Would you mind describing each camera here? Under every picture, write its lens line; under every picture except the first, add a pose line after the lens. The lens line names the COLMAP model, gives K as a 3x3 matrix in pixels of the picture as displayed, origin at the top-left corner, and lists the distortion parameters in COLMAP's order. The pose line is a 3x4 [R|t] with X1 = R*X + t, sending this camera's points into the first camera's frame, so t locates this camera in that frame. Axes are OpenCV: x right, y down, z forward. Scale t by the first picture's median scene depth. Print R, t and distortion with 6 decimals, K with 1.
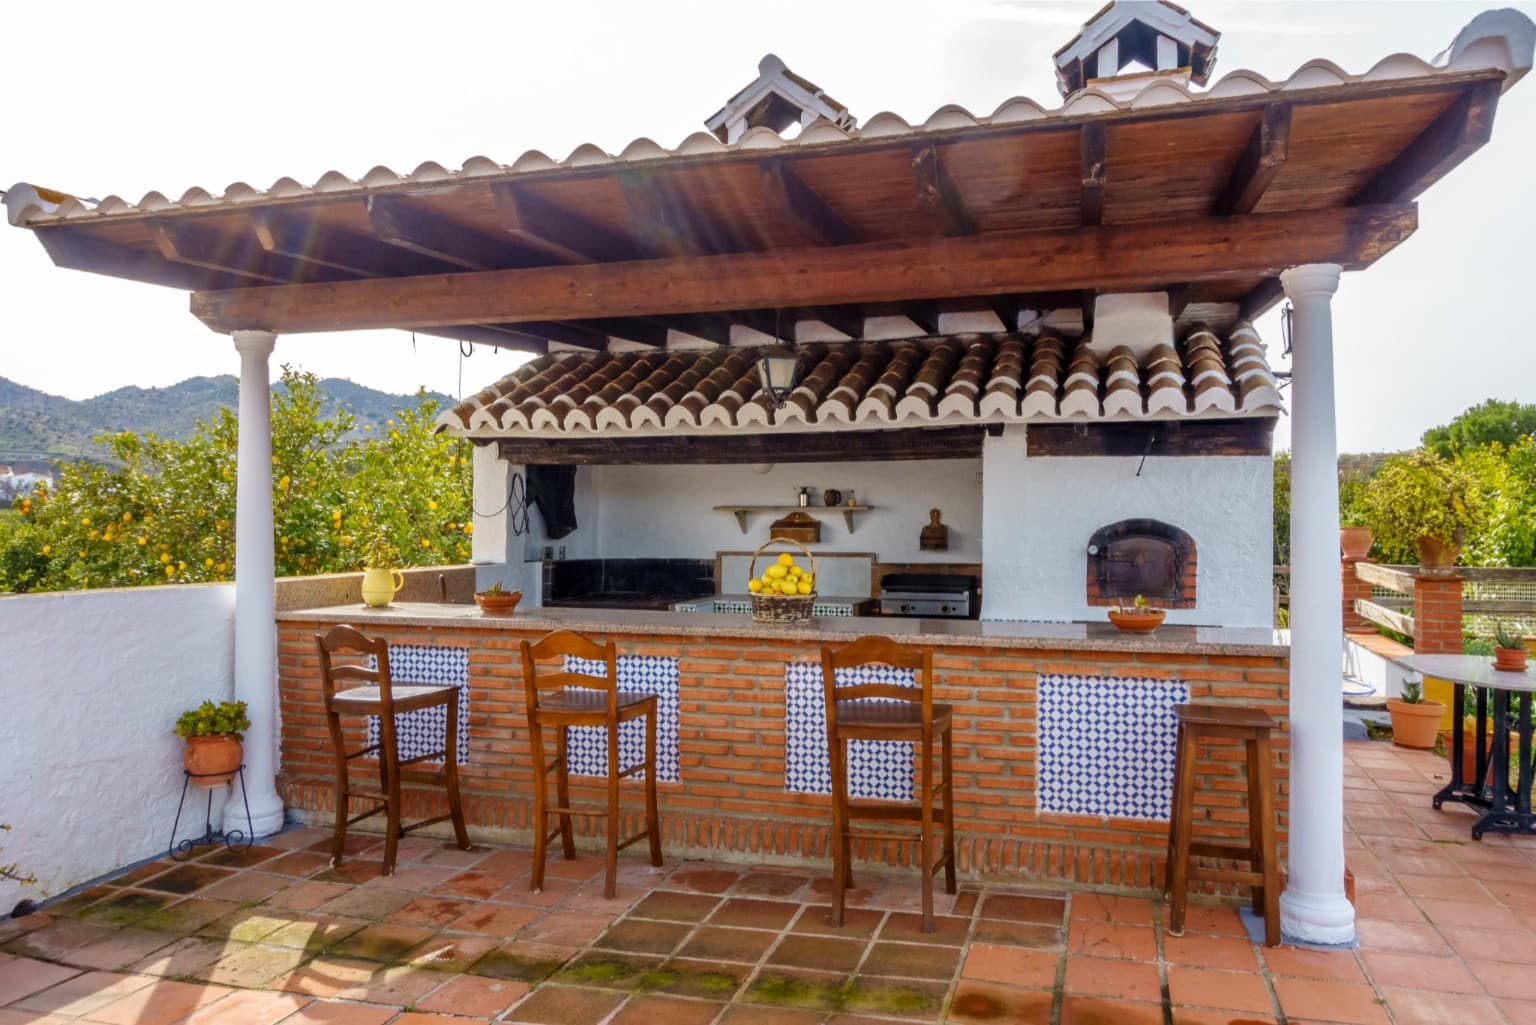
lens RADIAL K [[1133.2, 0, 775.2], [0, 1133.2, 514.1], [0, 0, 1]] dist [-0.003990, -0.006748]
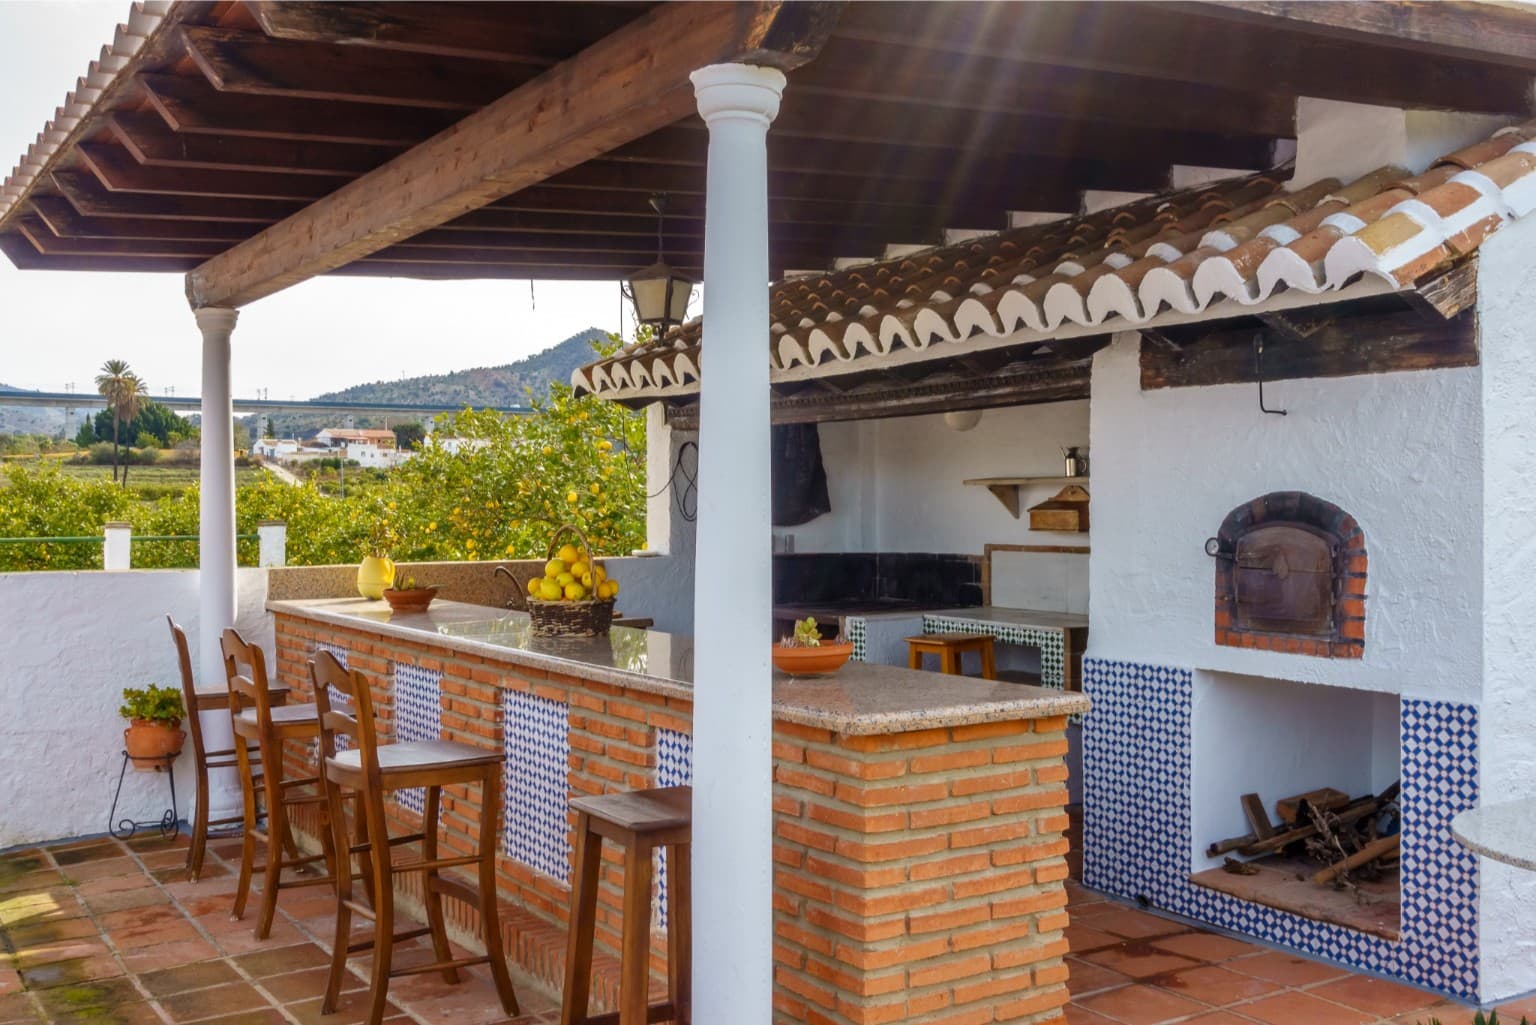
lens RADIAL K [[1629.3, 0, 768.0], [0, 1629.3, 512.5], [0, 0, 1]] dist [0.011803, 0.005278]
pose [[0.737170, -0.001266, -0.675707, 0.619626], [0.010669, 0.999895, 0.009766, 0.003040], [0.675624, -0.014409, 0.737106, 0.217077]]
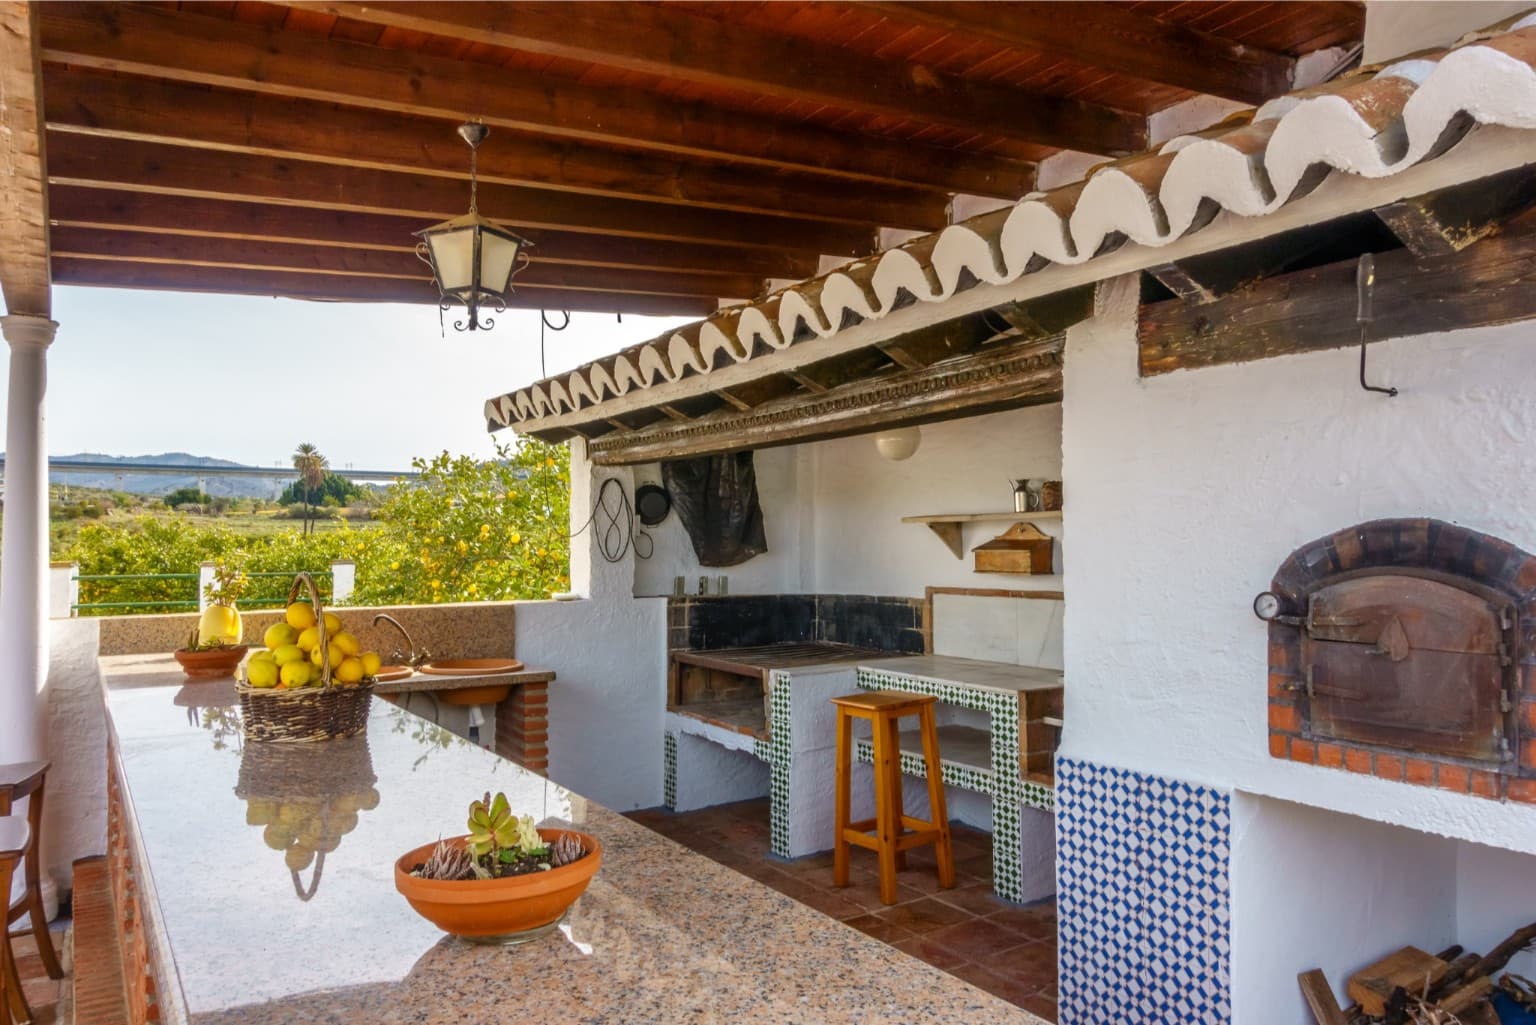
lens RADIAL K [[1133.2, 0, 775.2], [0, 1133.2, 514.1], [0, 0, 1]] dist [-0.003990, -0.006748]
pose [[0.731492, -0.025610, -0.681369, 0.382585], [0.012691, 0.999633, -0.023947, 0.007291], [0.681732, 0.008870, 0.731548, 0.568167]]
